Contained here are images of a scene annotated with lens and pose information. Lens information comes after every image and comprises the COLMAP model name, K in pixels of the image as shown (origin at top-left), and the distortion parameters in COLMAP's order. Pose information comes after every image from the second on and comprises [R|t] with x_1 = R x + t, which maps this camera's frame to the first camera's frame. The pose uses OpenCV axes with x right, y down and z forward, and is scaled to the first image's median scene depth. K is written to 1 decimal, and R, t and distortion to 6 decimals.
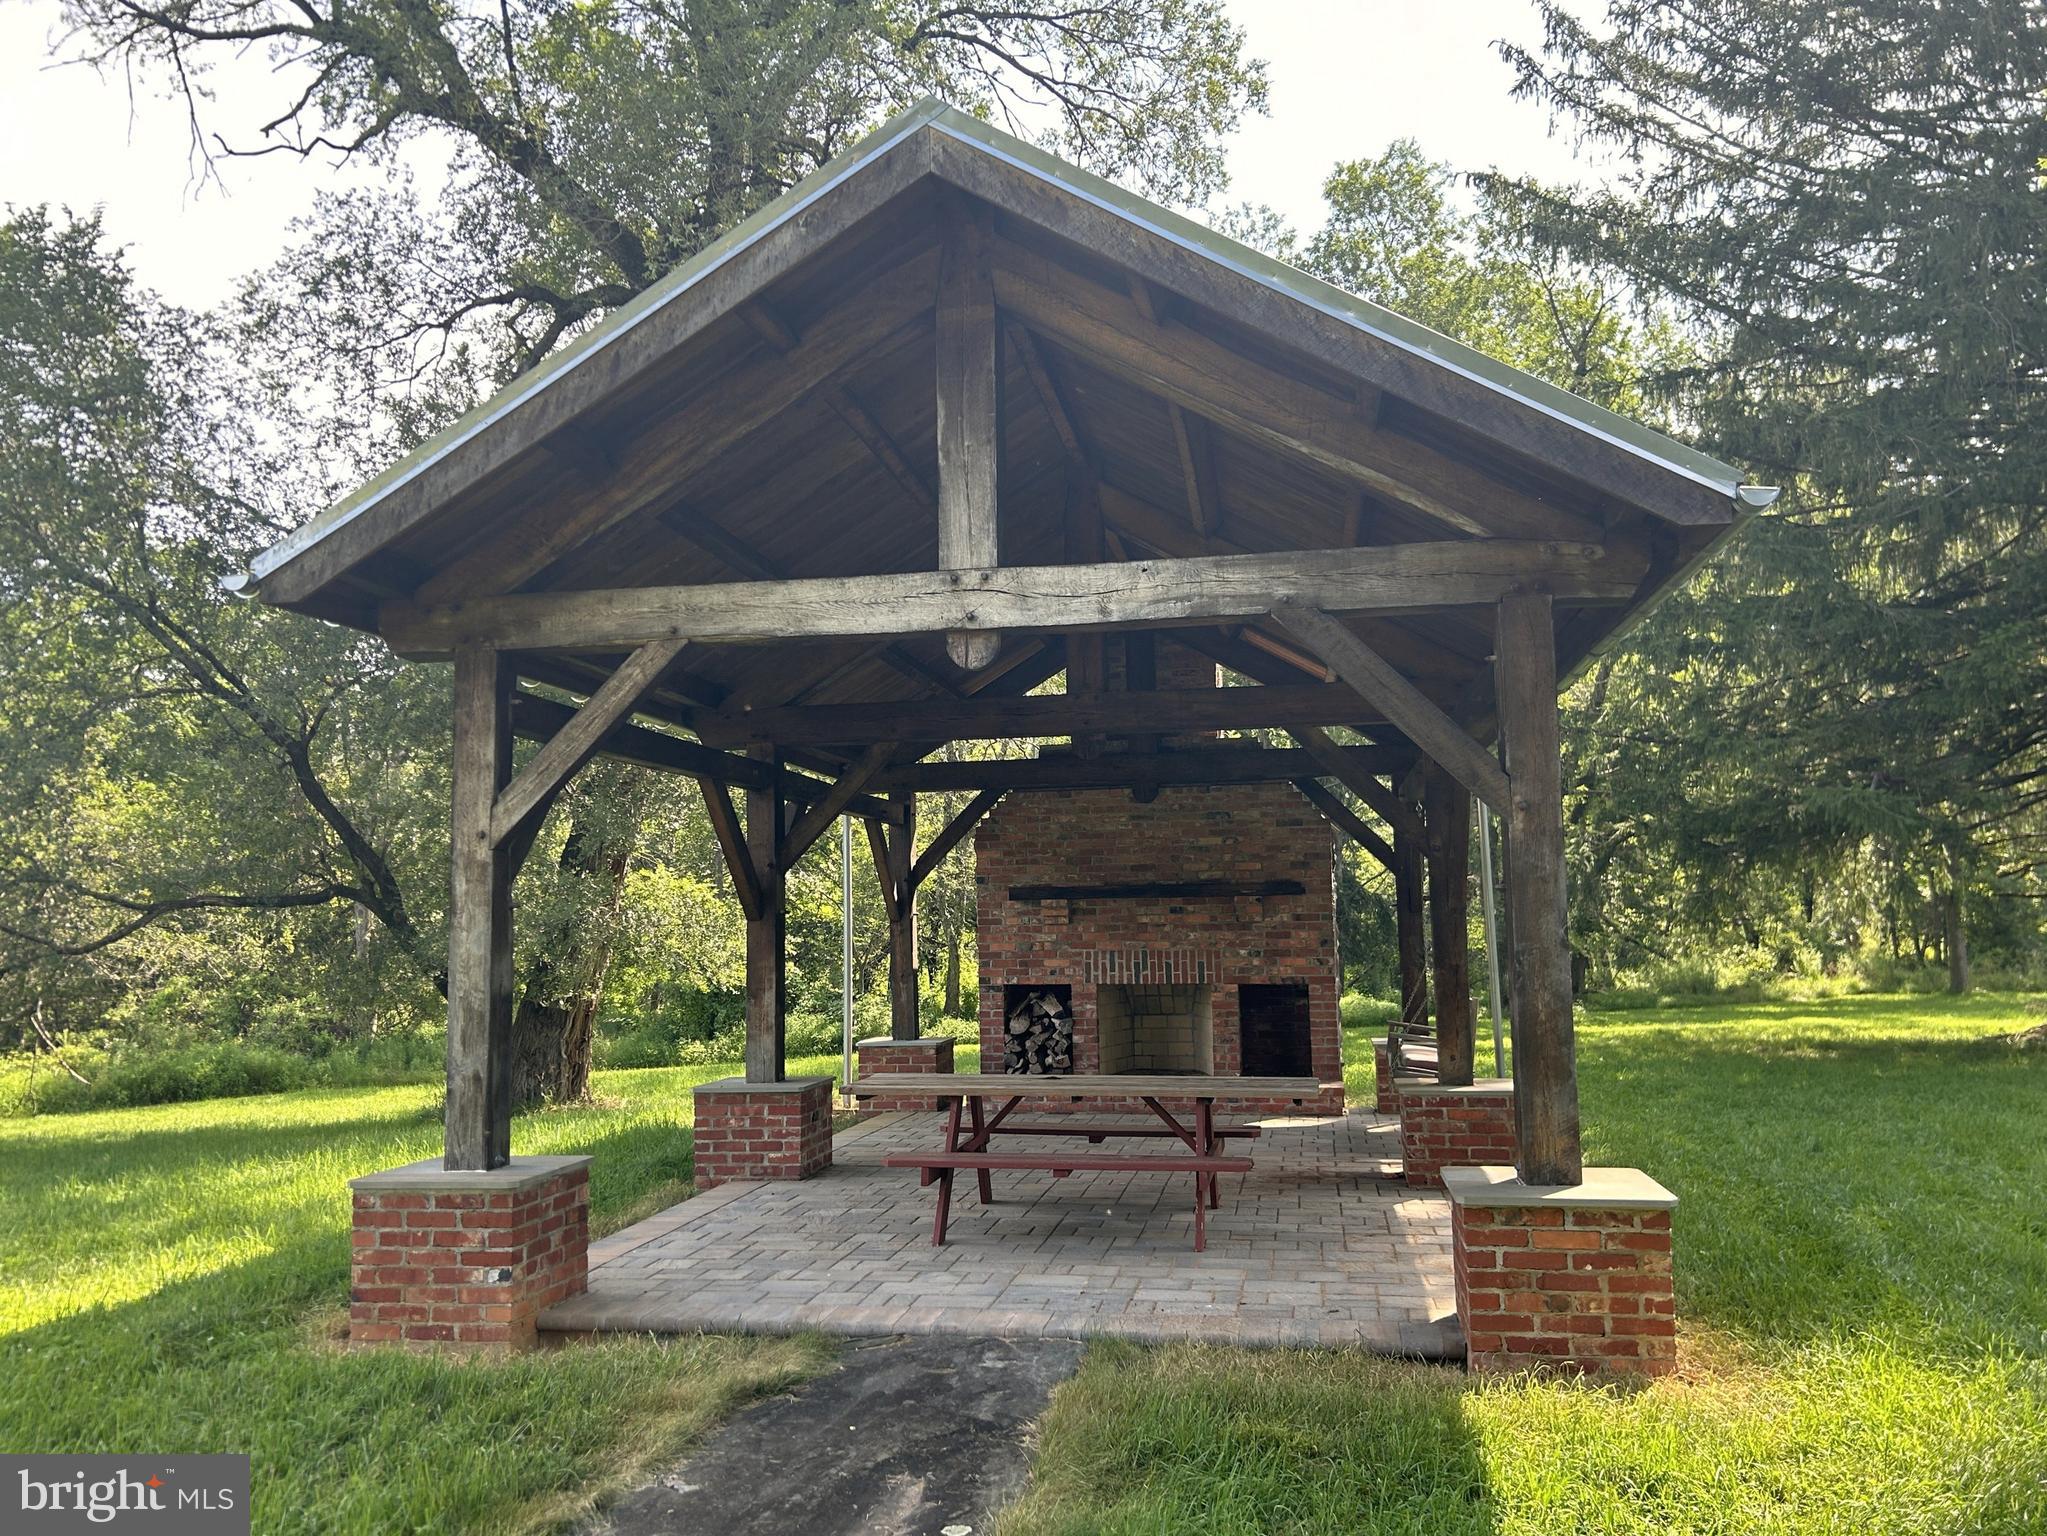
lens RADIAL K [[1573.7, 0, 1023.5], [0, 1573.7, 768.0], [0, 0, 1]] dist [0.119741, -0.179018]
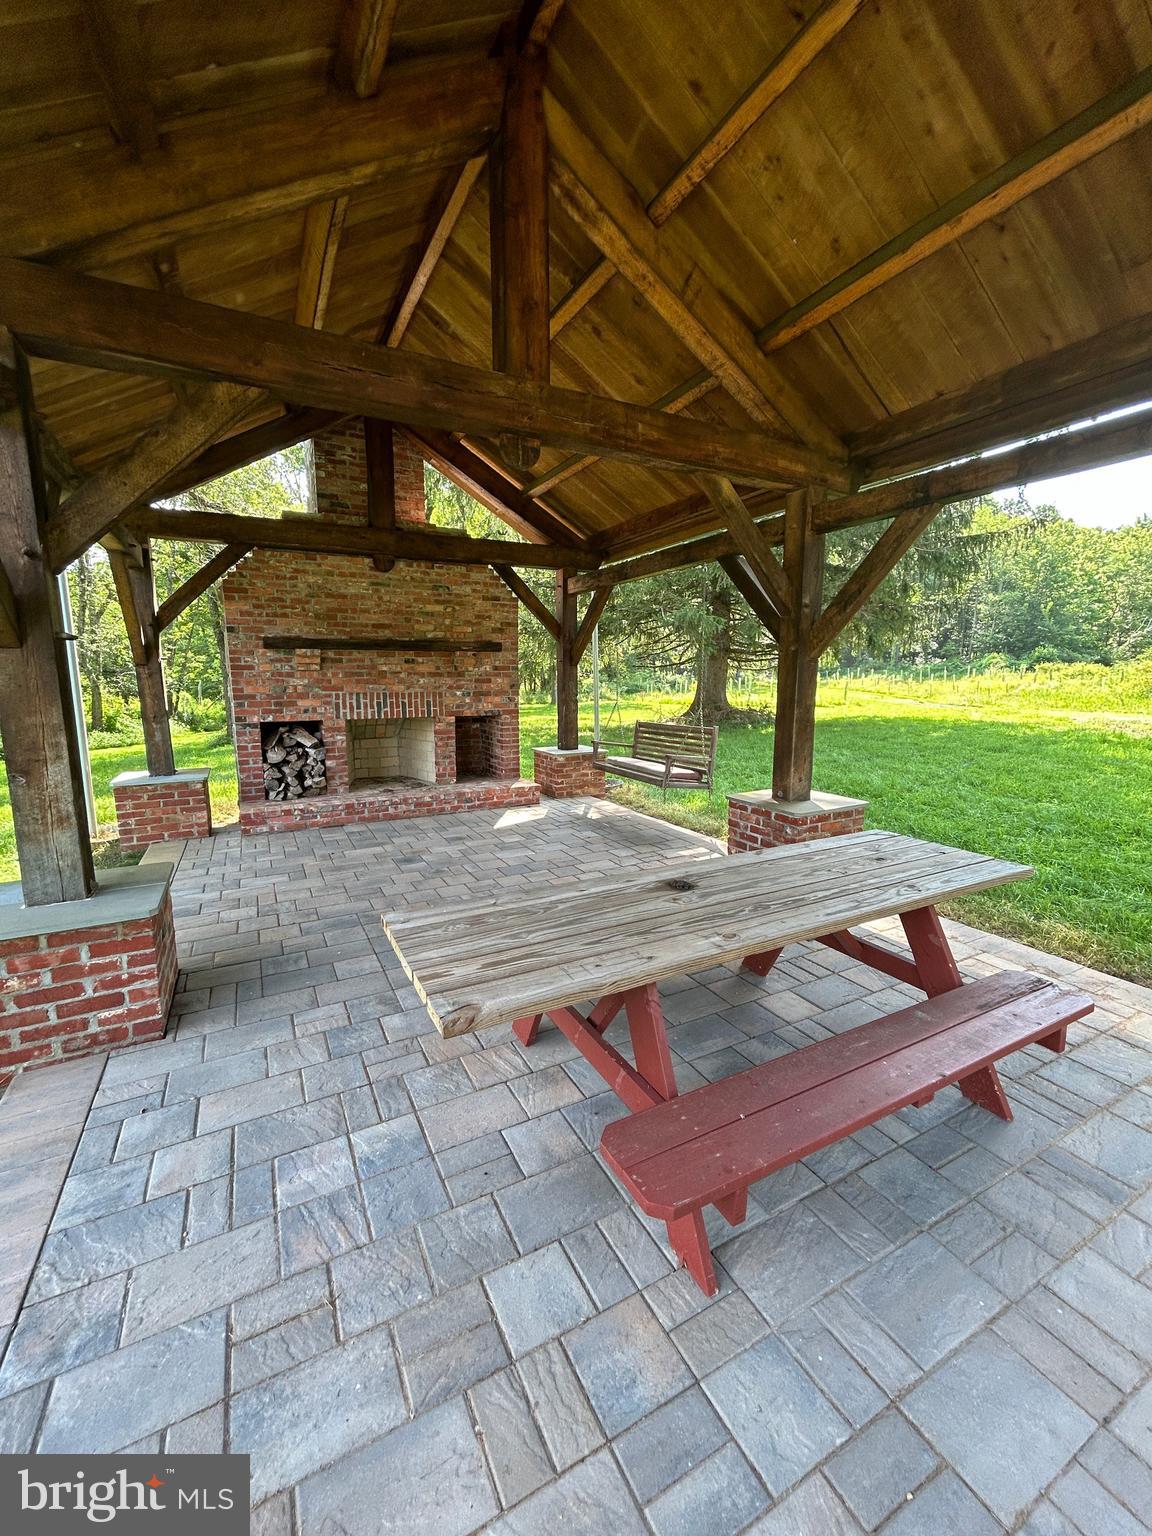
lens RADIAL K [[613.1, 0, 576.6], [0, 613.1, 765.7], [0, 0, 1]] dist [-0.002436, -0.000405]
pose [[0.785302, -0.076321, 0.614391, -0.108871], [-0.071771, 0.974459, 0.212787, 0.056193], [-0.614939, -0.211197, 0.759767, 0.509056]]
